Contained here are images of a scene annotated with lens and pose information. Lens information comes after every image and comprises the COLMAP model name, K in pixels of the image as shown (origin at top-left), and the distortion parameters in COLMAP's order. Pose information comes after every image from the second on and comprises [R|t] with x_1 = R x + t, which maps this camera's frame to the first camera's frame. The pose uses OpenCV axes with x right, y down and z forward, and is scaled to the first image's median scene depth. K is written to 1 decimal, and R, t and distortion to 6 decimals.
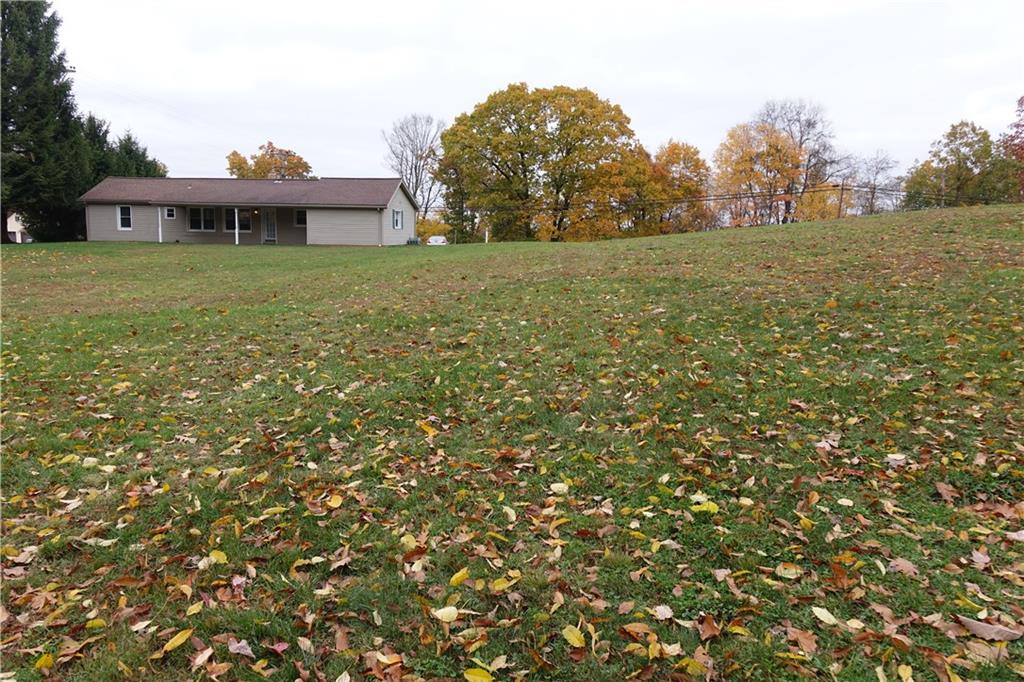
lens RADIAL K [[752.7, 0, 512.0], [0, 752.7, 341.0], [0, 0, 1]] dist [-0.004751, -0.005870]
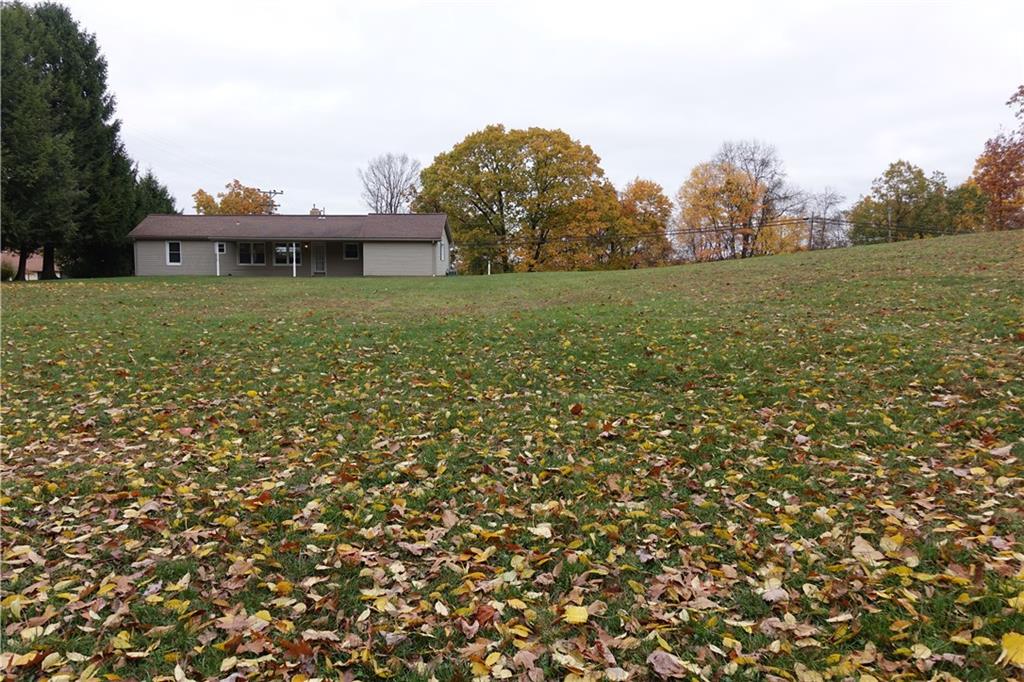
lens RADIAL K [[752.7, 0, 512.0], [0, 752.7, 341.0], [0, 0, 1]] dist [-0.004751, -0.005870]
pose [[0.995360, -0.021587, 0.093766, -0.073731], [0.026028, 0.998584, -0.046405, 0.008278], [-0.092632, 0.048630, 0.994512, -0.032301]]
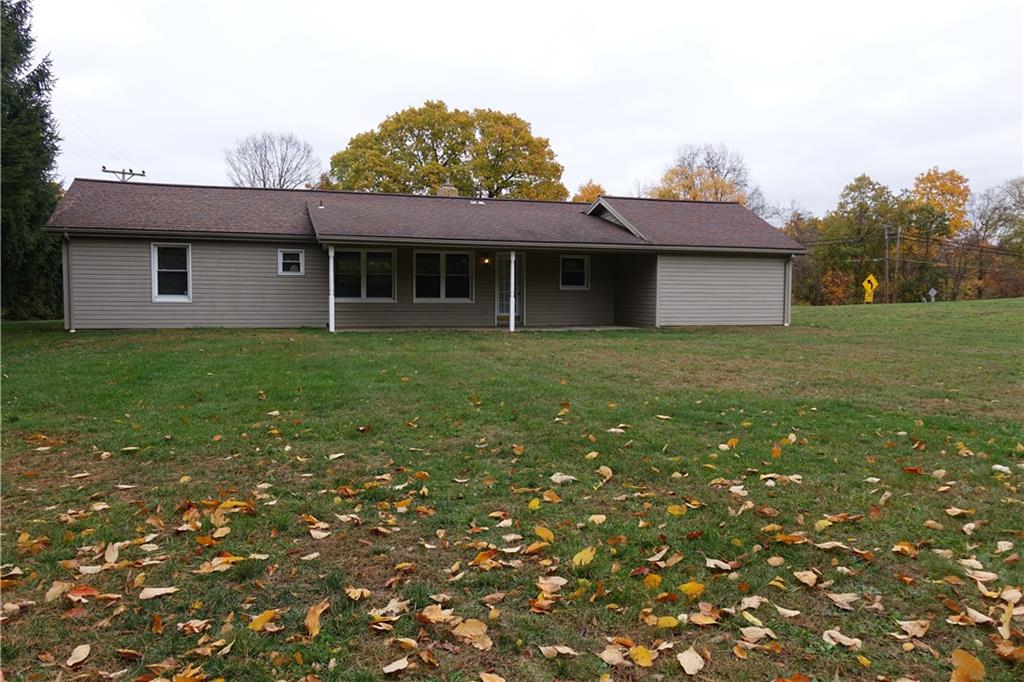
lens RADIAL K [[752.7, 0, 512.0], [0, 752.7, 341.0], [0, 0, 1]] dist [-0.004751, -0.005870]
pose [[0.913916, -0.039551, 0.403972, -0.248865], [0.065529, 0.996563, -0.050678, -0.044463], [-0.400579, 0.072788, 0.913366, 0.261952]]
